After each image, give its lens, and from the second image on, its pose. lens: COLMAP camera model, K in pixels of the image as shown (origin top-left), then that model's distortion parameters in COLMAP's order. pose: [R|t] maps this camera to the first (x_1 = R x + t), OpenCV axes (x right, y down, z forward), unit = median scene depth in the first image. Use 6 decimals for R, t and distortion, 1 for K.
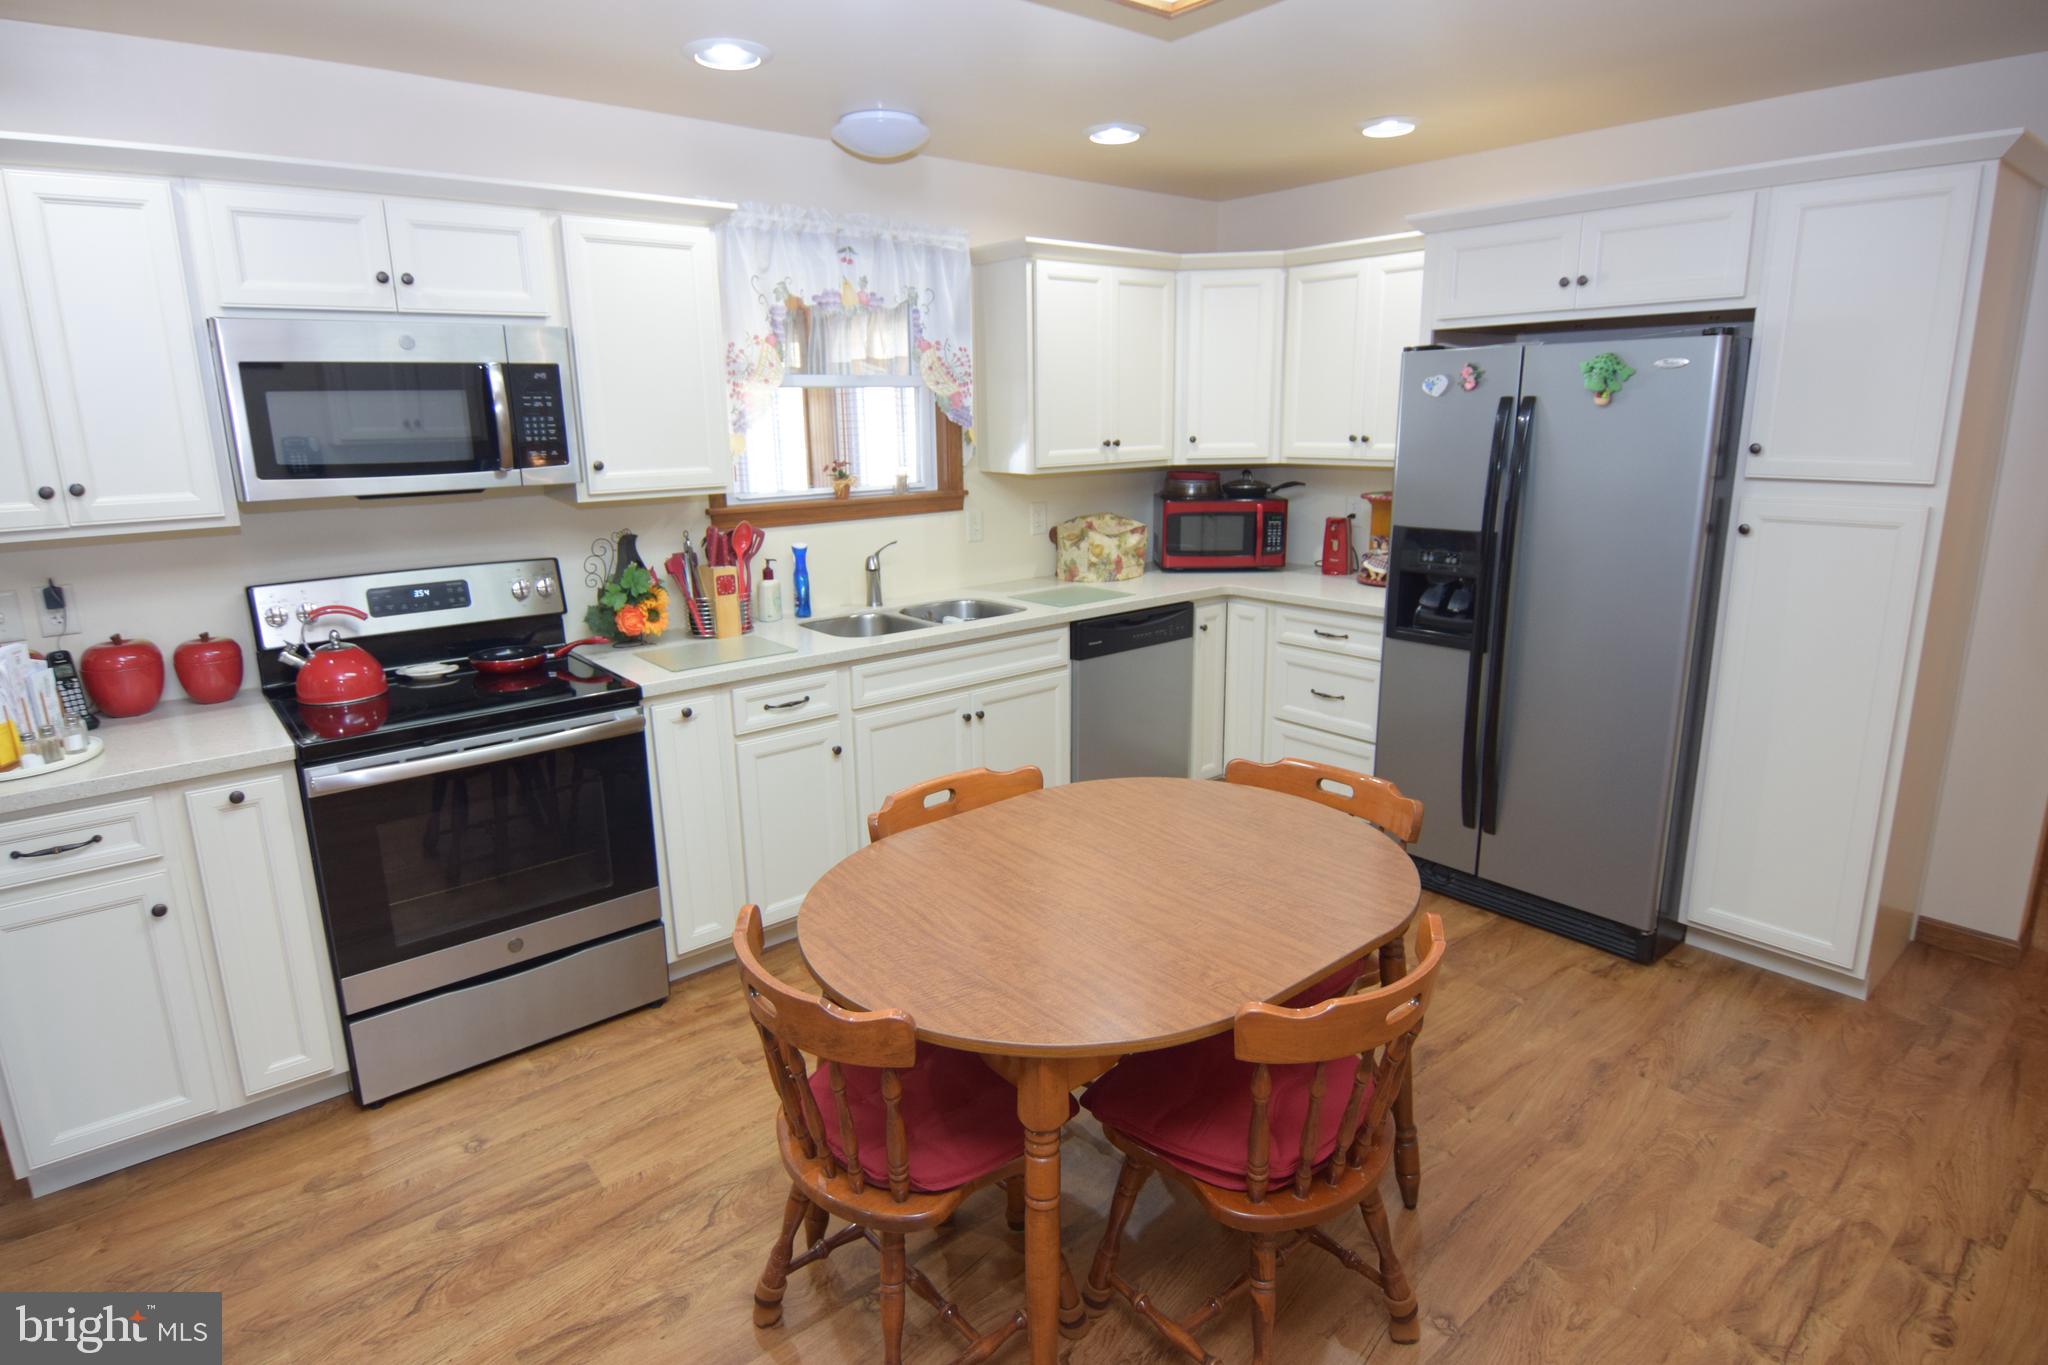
lens RADIAL K [[1086.6, 0, 1013.2], [0, 1086.6, 661.4], [0, 0, 1]] dist [-0.002737, -0.015842]
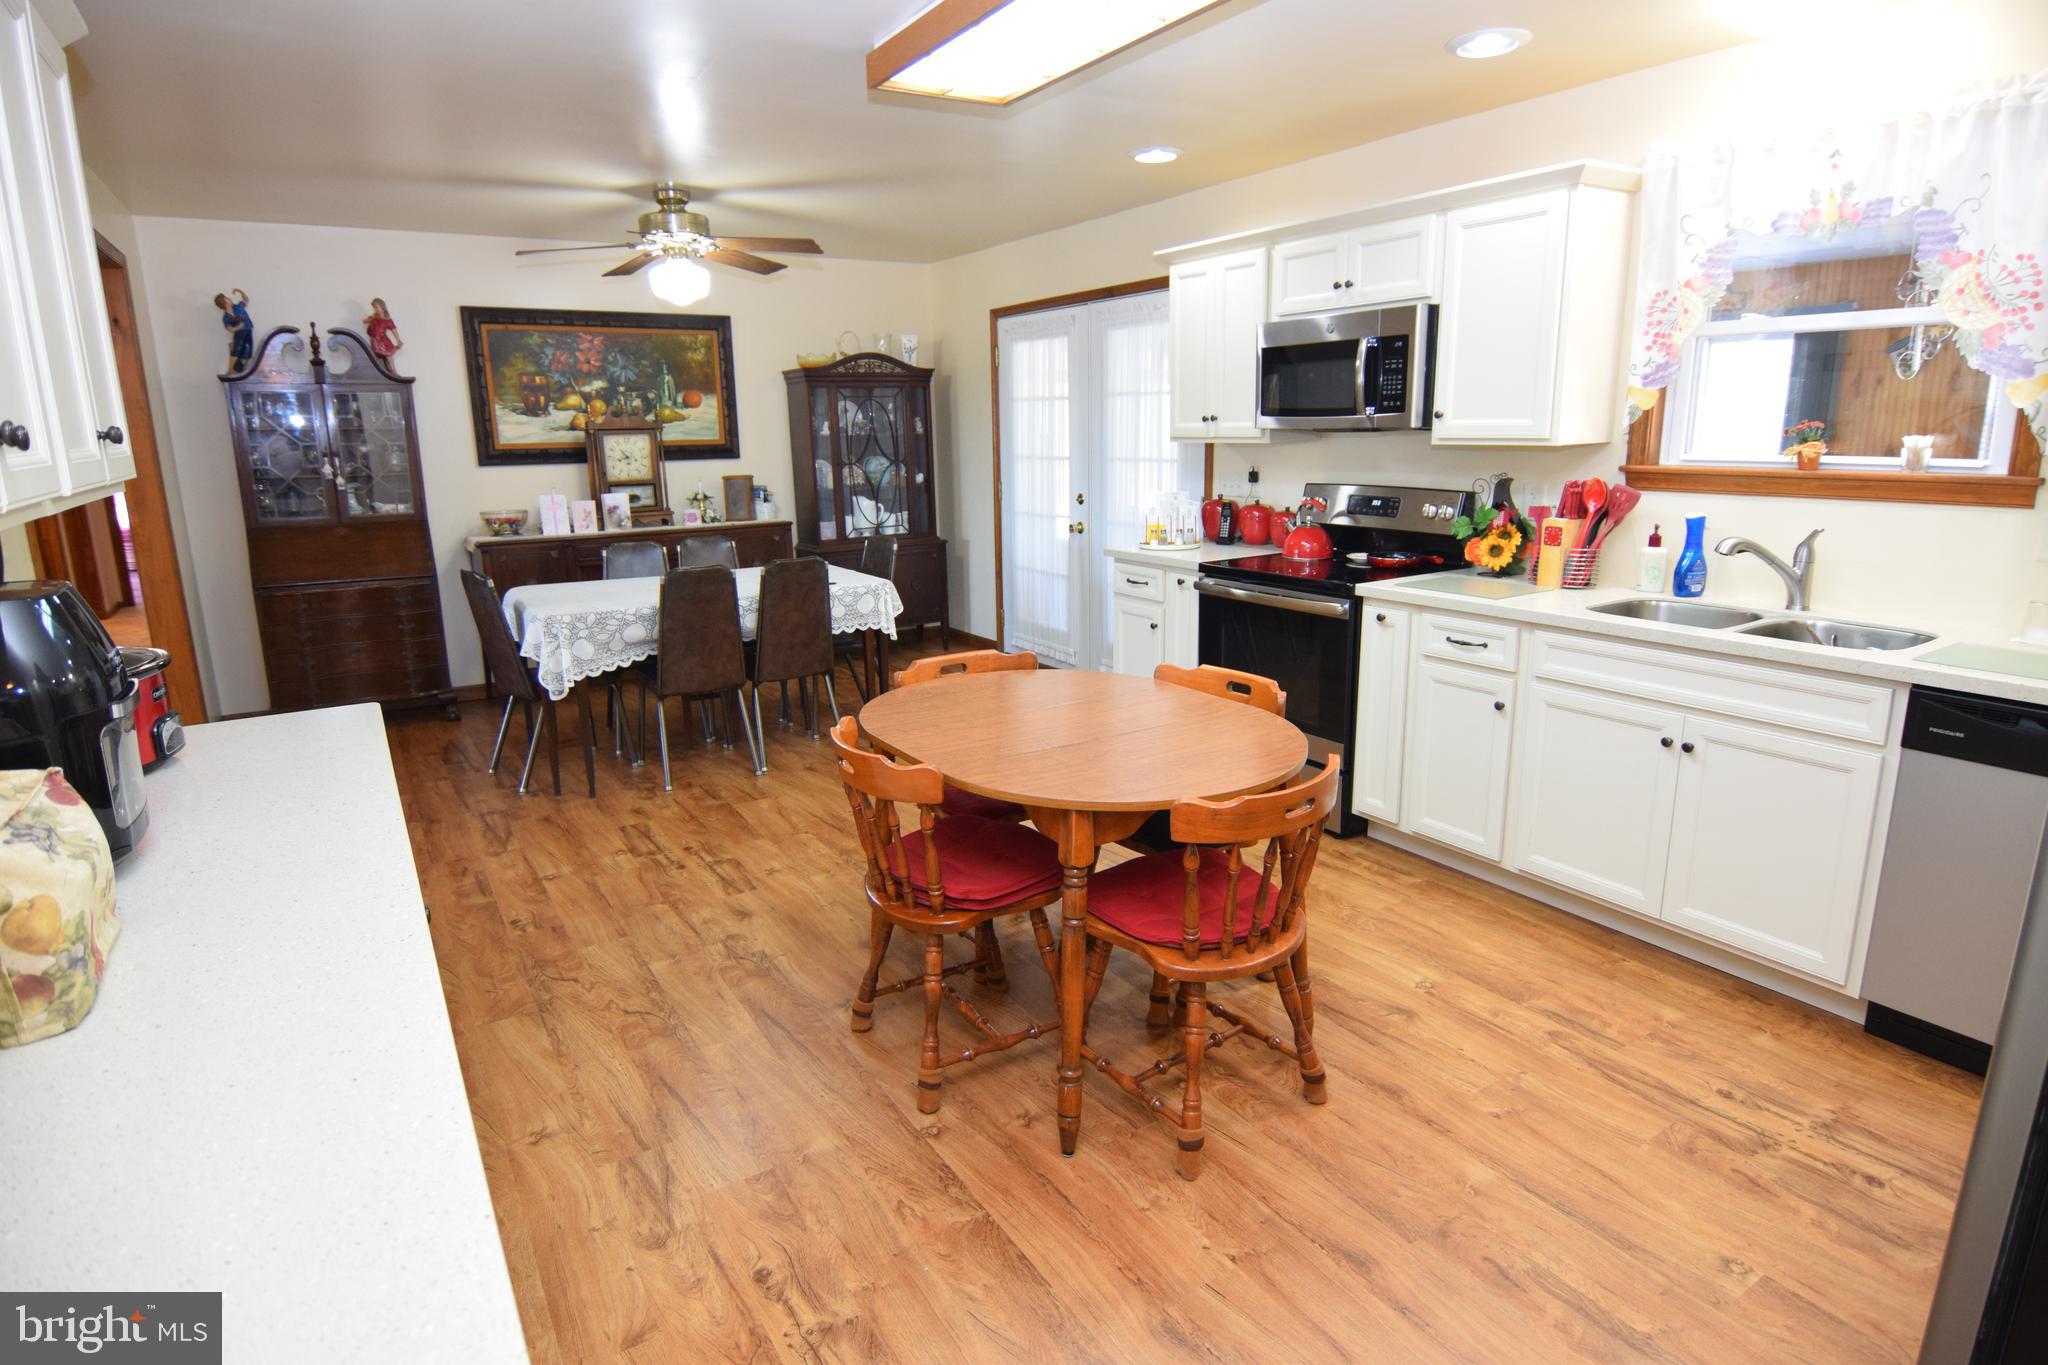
lens RADIAL K [[1086.6, 0, 1023.1], [0, 1086.6, 668.9], [0, 0, 1]] dist [-0.002737, -0.015842]
pose [[-0.122841, 0.239459, -0.963104, 0.901001], [-0.204031, 0.943630, 0.260641, -0.129225], [0.971227, 0.228521, -0.067060, 0.673165]]
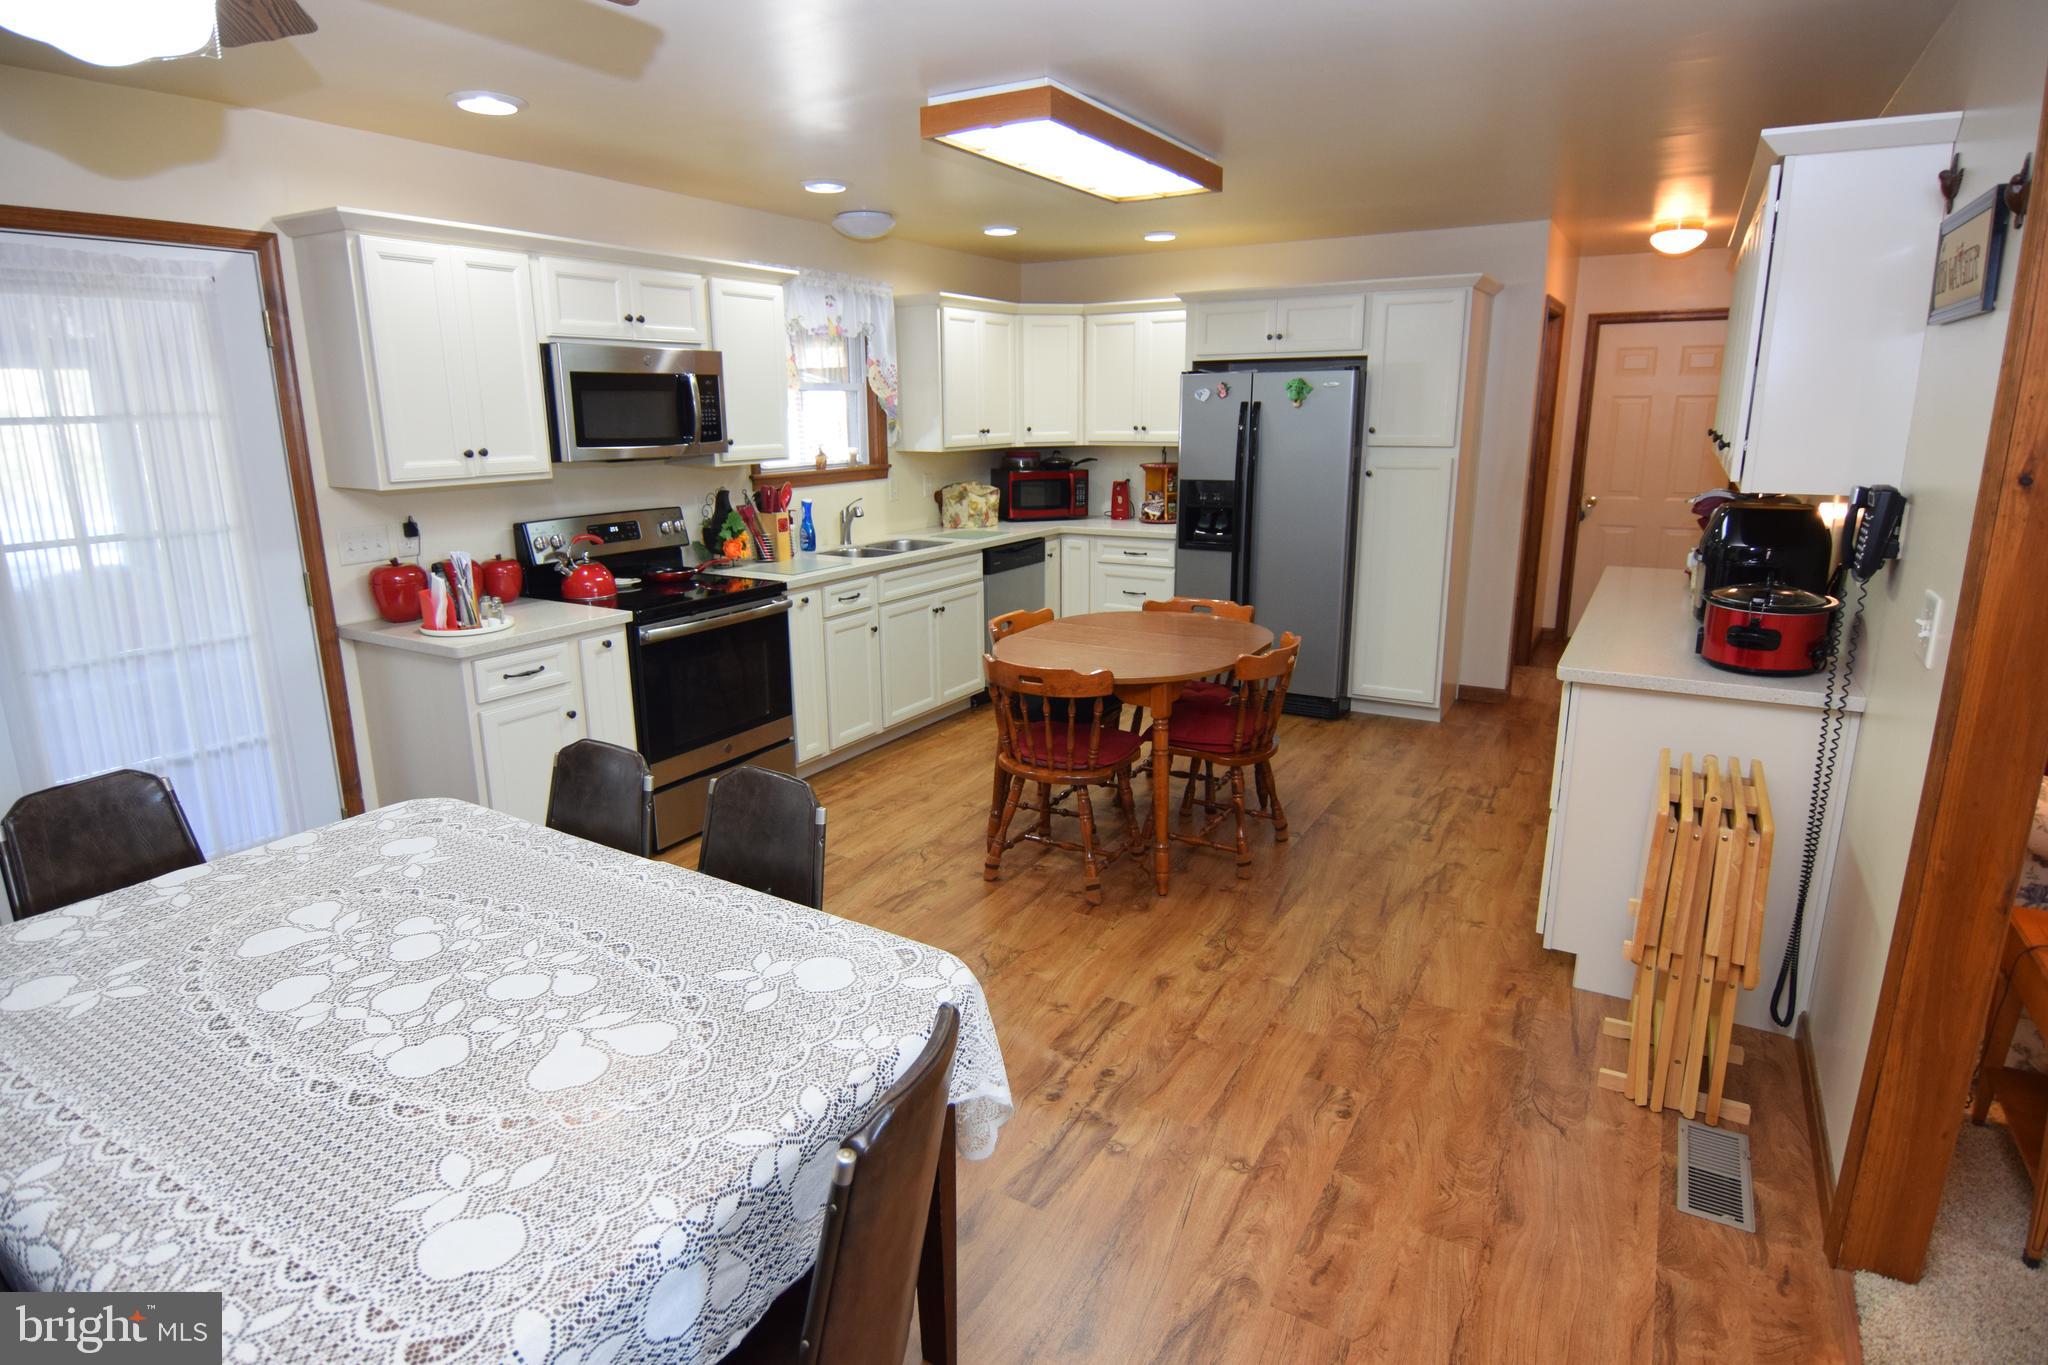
lens RADIAL K [[1086.6, 0, 1012.6], [0, 1086.6, 660.9], [0, 0, 1]] dist [-0.002737, -0.015842]
pose [[0.942844, -0.068181, 0.326185, -0.511921], [0.069036, 0.997574, 0.008967, 0.134267], [-0.326005, 0.014064, 0.945263, -0.540816]]
